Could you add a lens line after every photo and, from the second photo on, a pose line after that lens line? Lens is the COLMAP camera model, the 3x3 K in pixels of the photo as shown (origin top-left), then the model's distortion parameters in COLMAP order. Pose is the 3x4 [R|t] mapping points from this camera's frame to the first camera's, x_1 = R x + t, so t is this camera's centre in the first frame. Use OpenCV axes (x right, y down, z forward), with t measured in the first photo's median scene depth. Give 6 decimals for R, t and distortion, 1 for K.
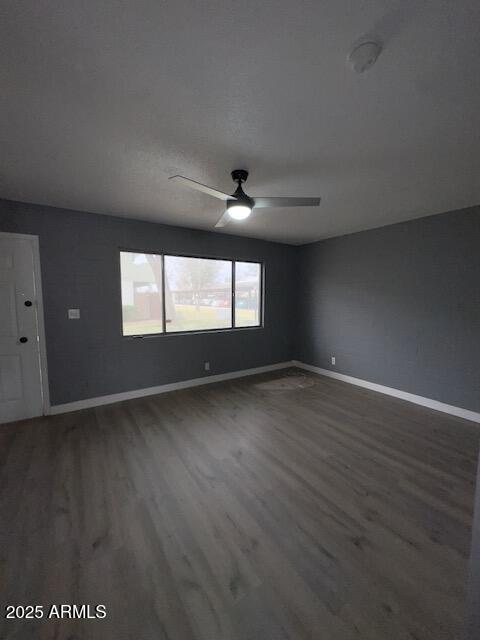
lens RADIAL K [[255.2, 0, 239.8], [0, 255.2, 320.1], [0, 0, 1]] dist [0.017255, 0.000424]
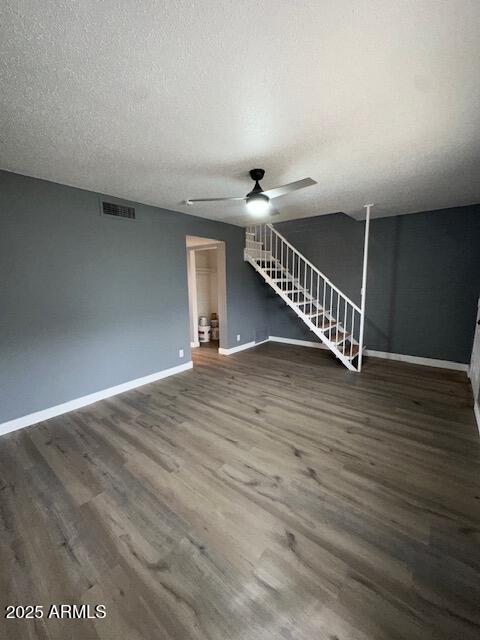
lens RADIAL K [[255.2, 0, 240.7], [0, 255.2, 320.6], [0, 0, 1]] dist [0.017255, 0.000424]
pose [[-0.952361, 0.055023, -0.299967, 0.377433], [-0.018952, 0.971011, 0.238282, -0.165275], [0.304382, 0.232615, -0.923711, 1.826604]]
